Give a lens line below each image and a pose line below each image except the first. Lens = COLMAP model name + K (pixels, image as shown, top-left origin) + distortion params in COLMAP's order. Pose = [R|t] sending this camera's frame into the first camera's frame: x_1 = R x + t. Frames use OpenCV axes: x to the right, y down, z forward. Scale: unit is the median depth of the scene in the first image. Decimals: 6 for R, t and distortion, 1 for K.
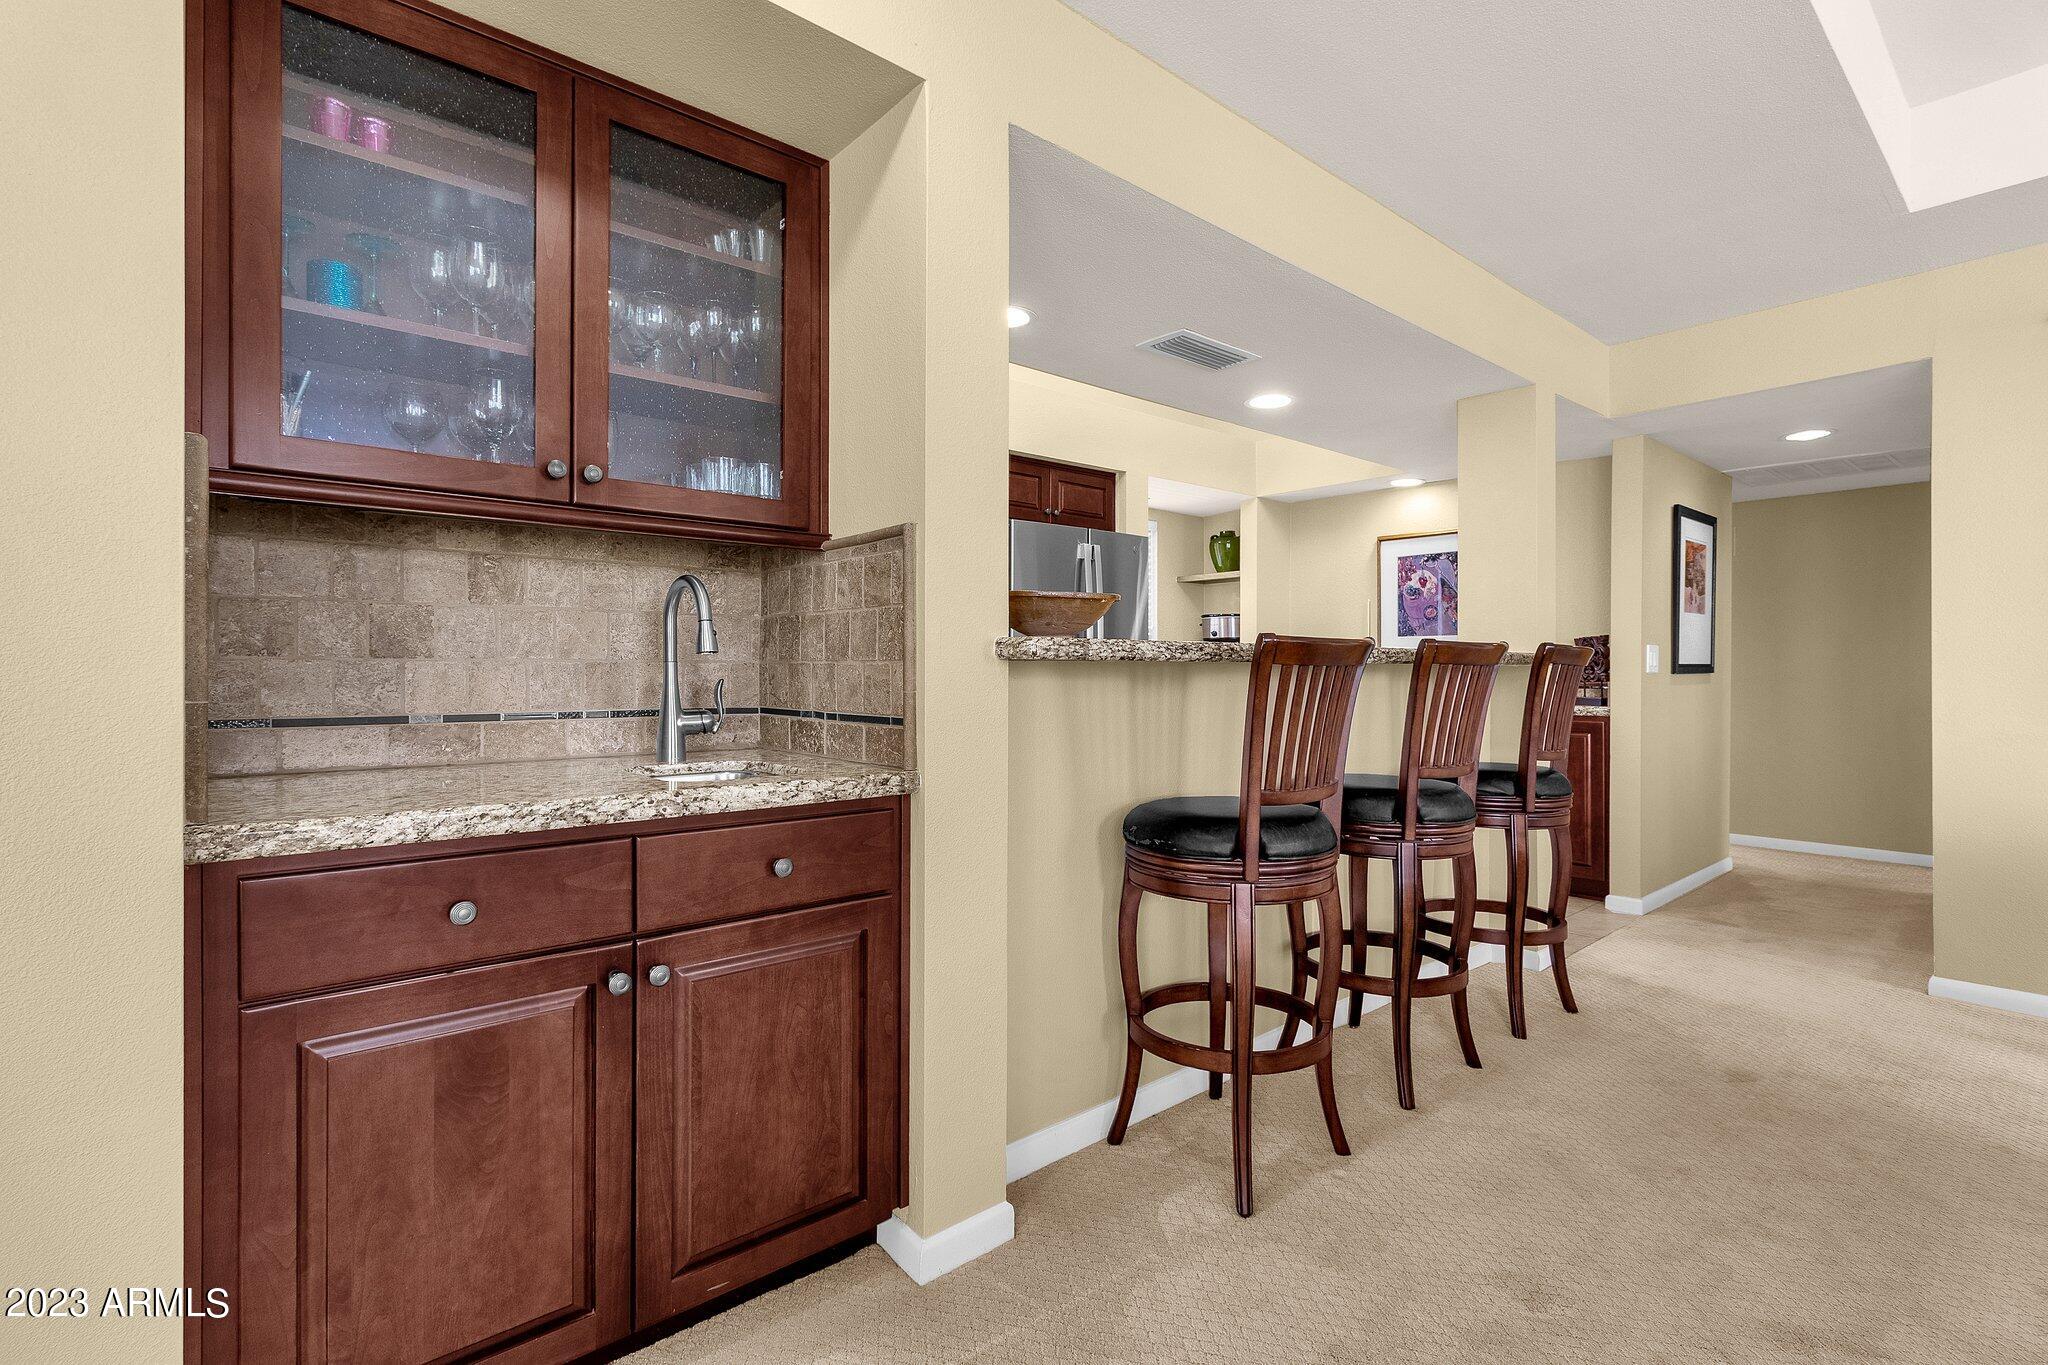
lens RADIAL K [[951.6, 0, 1023.2], [0, 951.6, 669.3], [0, 0, 1]] dist [0.002301, -0.000087]
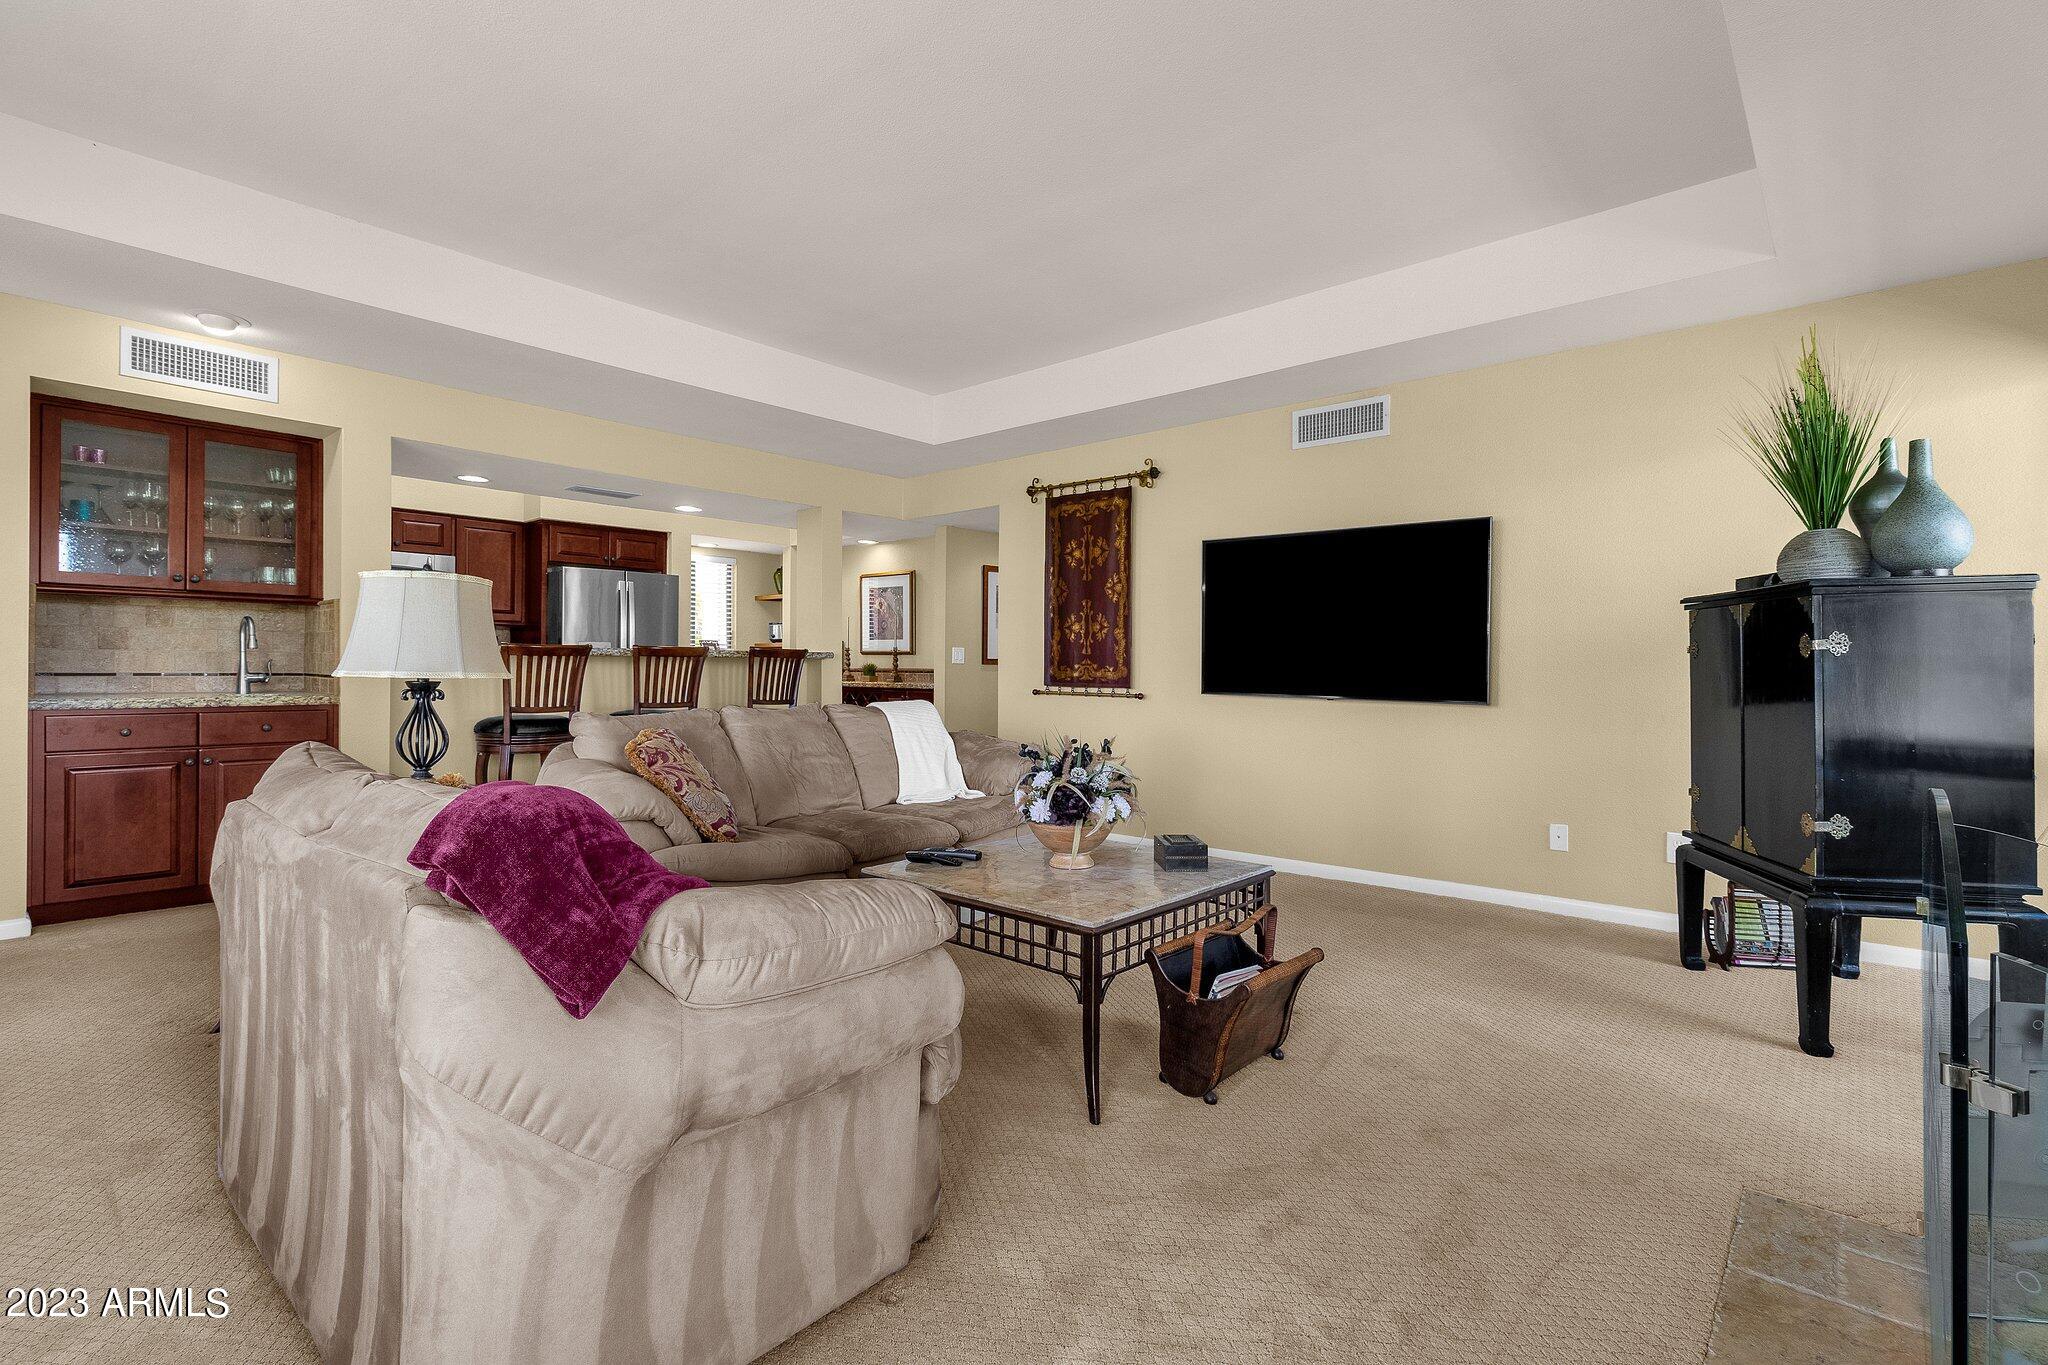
lens RADIAL K [[951.6, 0, 1028.0], [0, 951.6, 663.5], [0, 0, 1]] dist [0.002301, -0.000087]
pose [[0.990395, 0.006844, 0.138096, 1.222750], [-0.006710, 0.999976, -0.001432, 0.011131], [-0.138103, 0.000492, 0.990418, -1.602249]]
